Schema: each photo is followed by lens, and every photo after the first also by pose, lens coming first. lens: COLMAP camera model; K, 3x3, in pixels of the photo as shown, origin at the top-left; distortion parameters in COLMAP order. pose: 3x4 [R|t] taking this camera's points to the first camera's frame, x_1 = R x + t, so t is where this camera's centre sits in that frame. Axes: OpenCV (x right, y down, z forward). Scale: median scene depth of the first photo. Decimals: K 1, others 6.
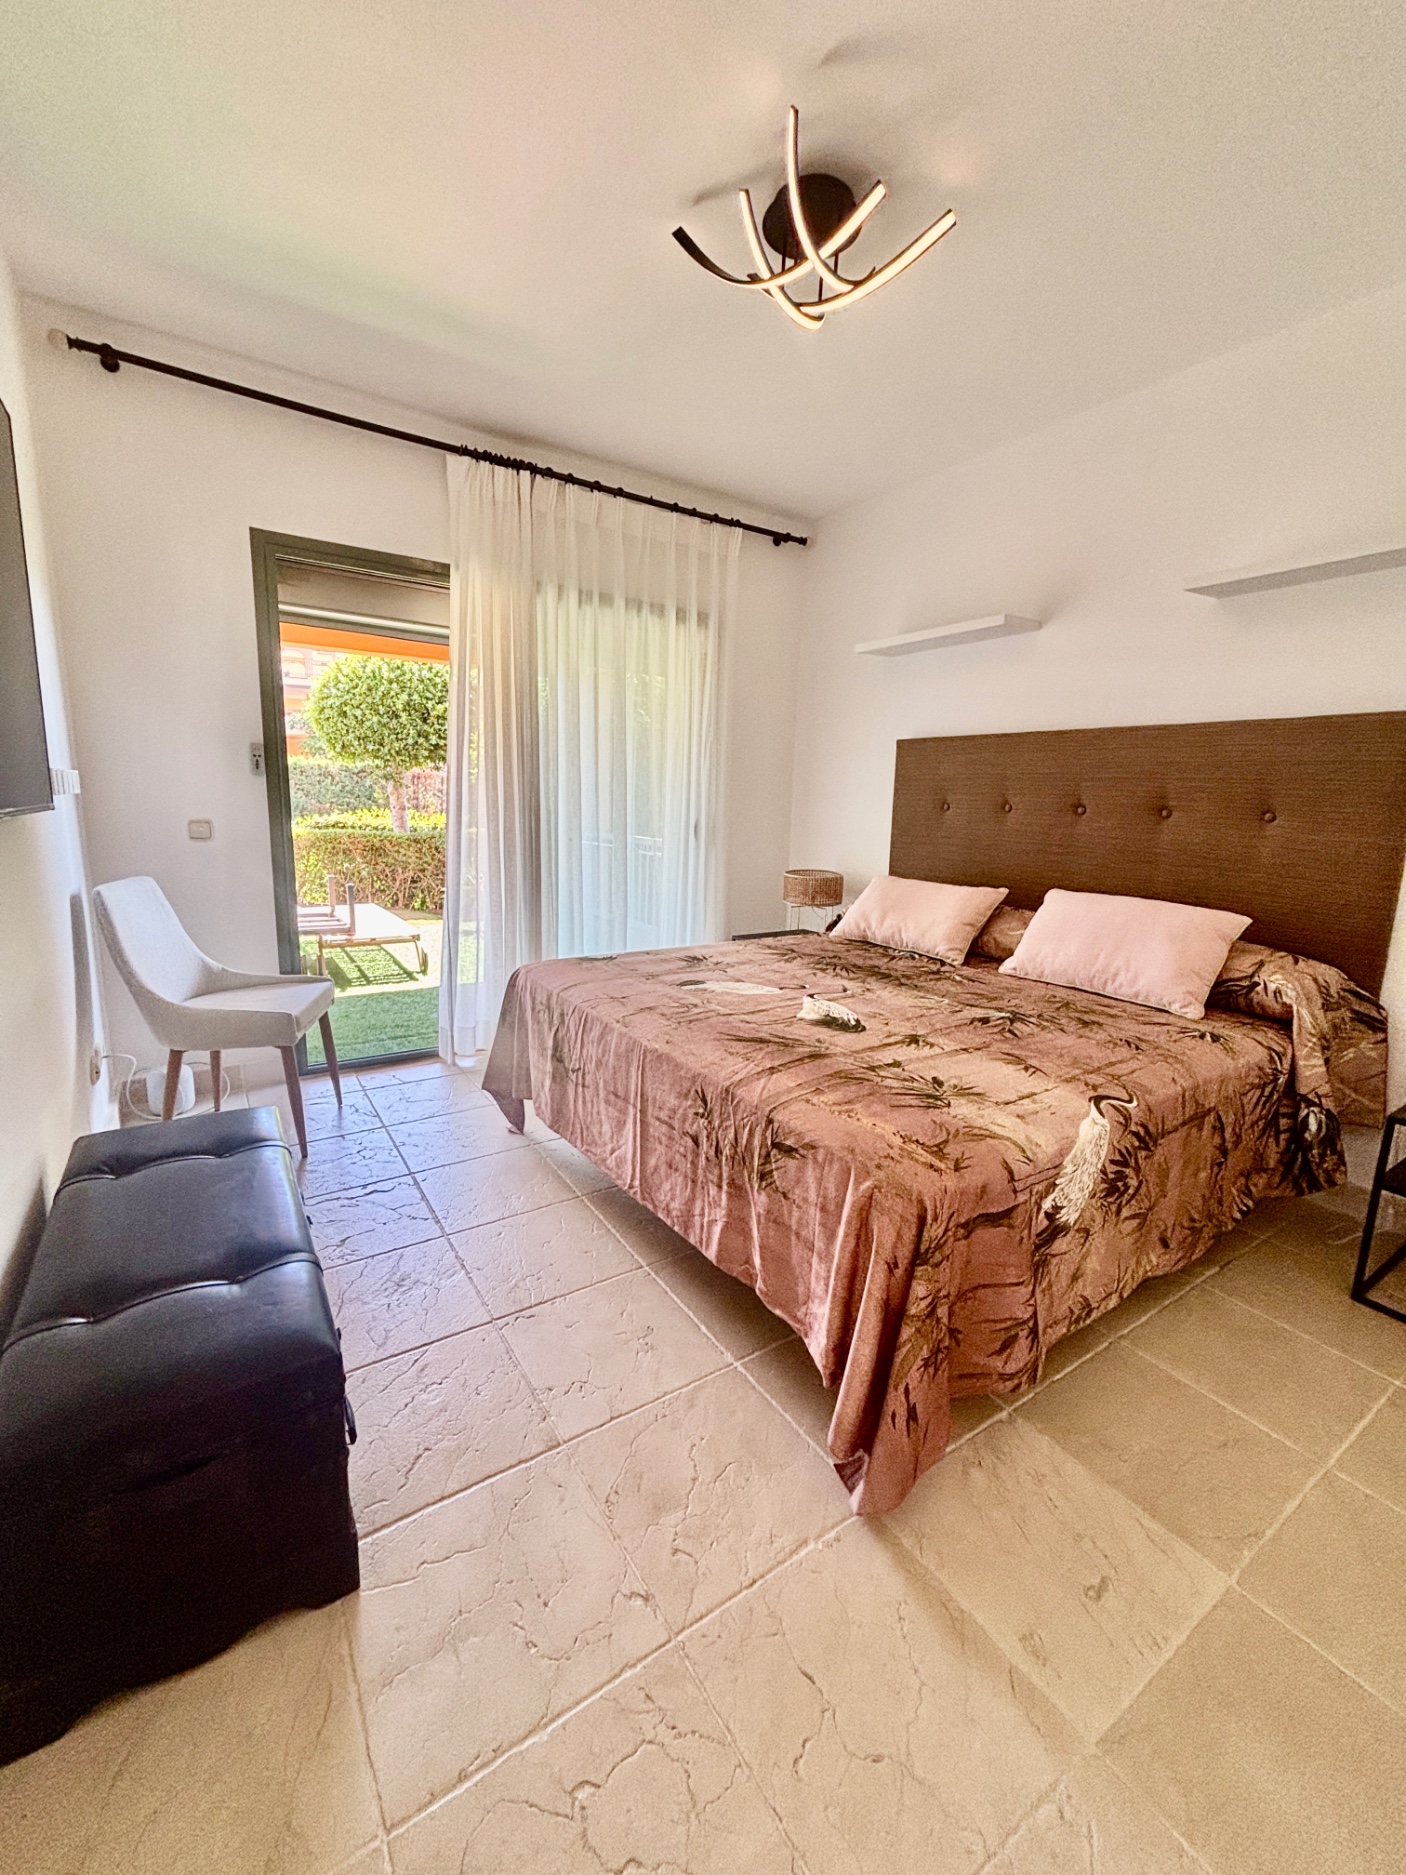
lens RADIAL K [[763.9, 0, 711.5], [0, 763.9, 934.7], [0, 0, 1]] dist [0.000855, 0.000683]
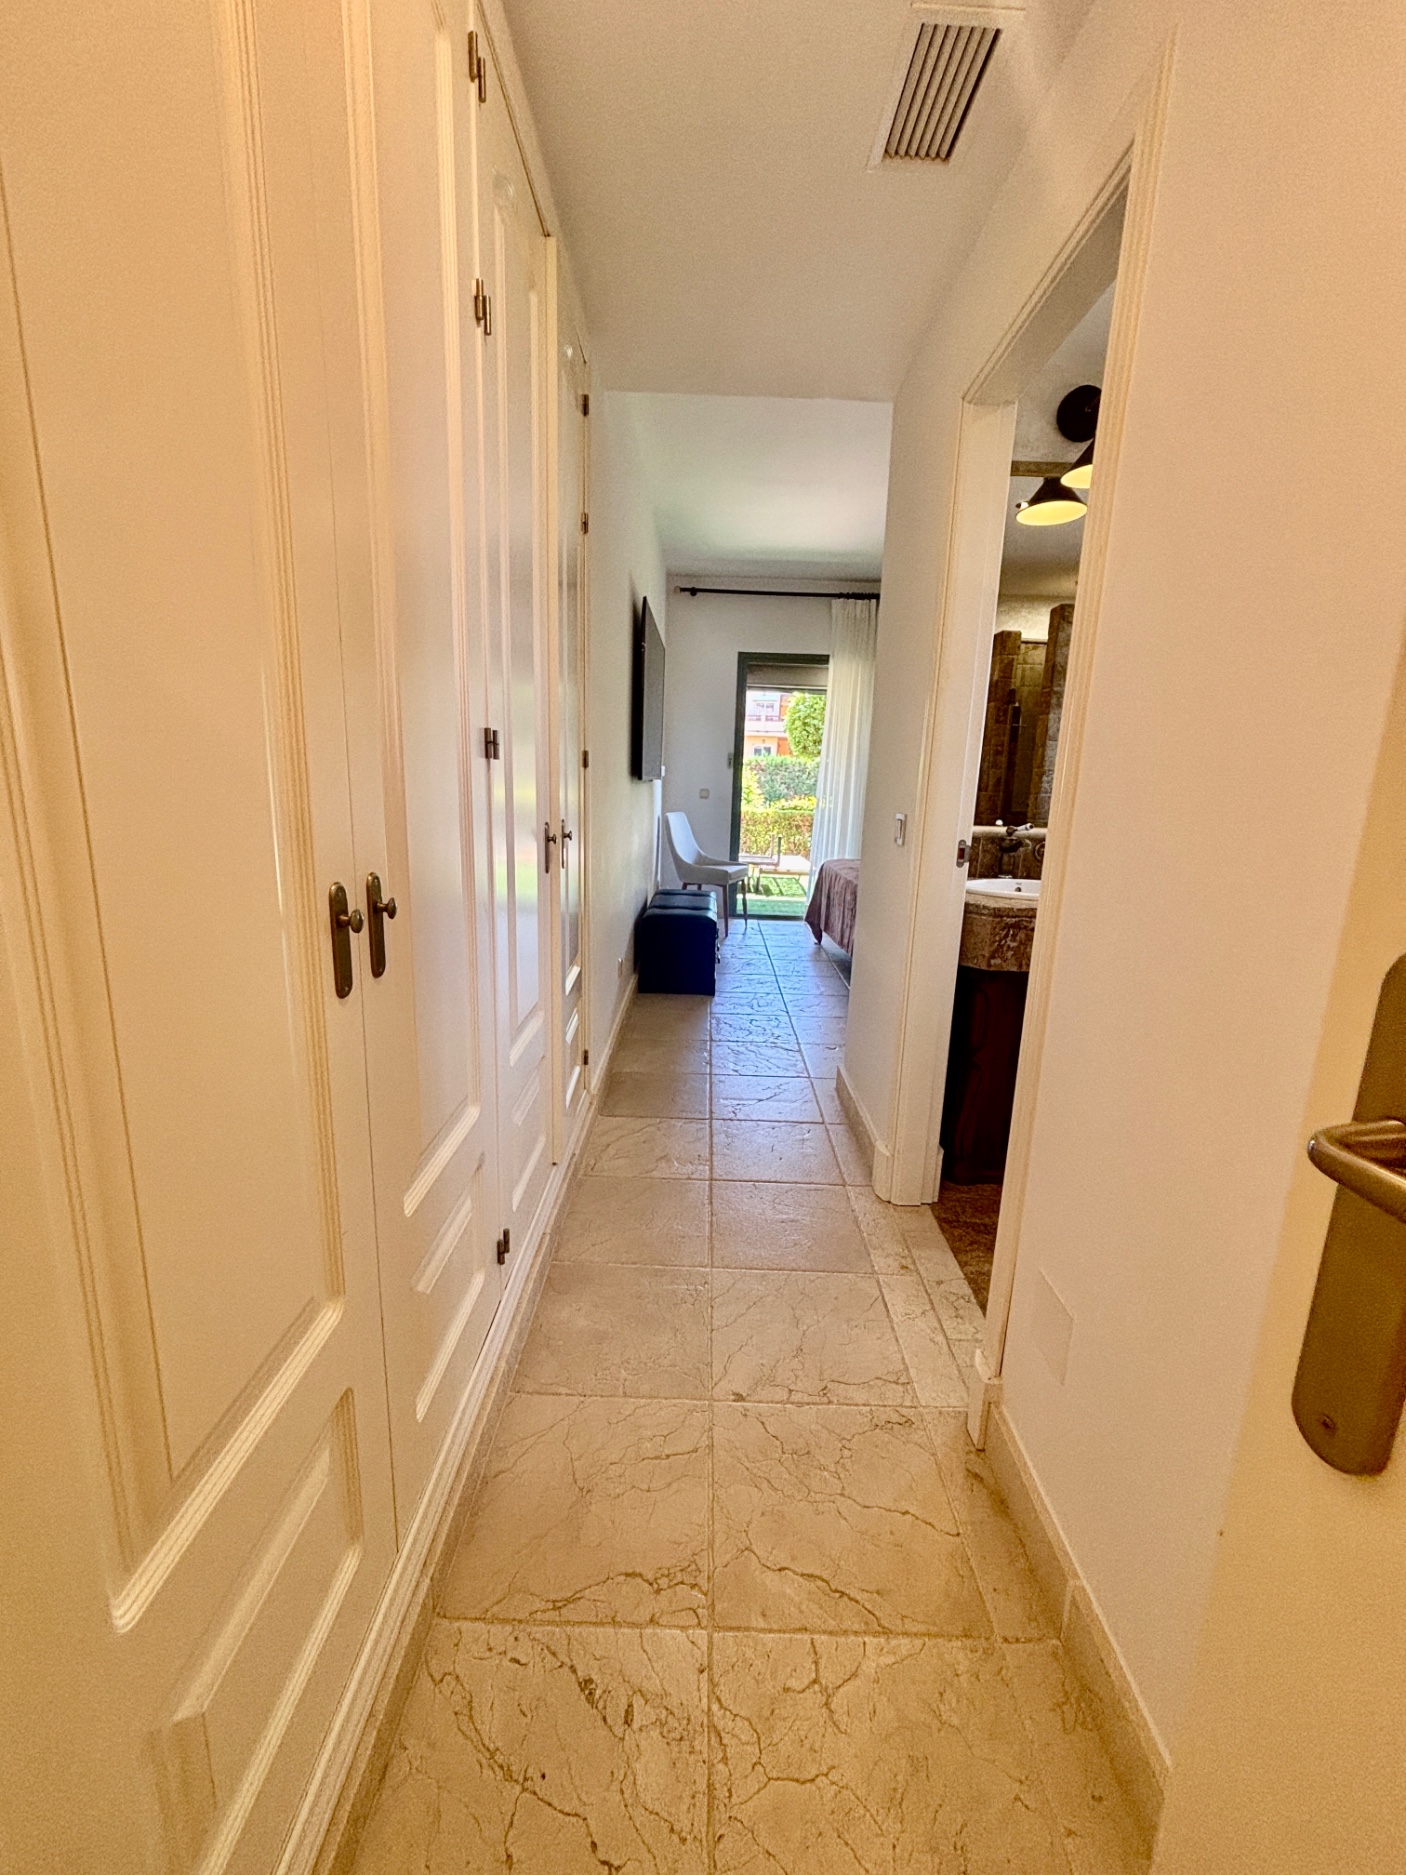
lens RADIAL K [[756.3, 0, 703.0], [0, 756.3, 937.5], [0, 0, 1]] dist [-0.019975, -0.000079]
pose [[0.825210, 0.113796, -0.553243, 0.525804], [-0.107840, 0.993219, 0.043440, 0.165410], [0.554435, 0.023815, 0.831886, -0.726211]]
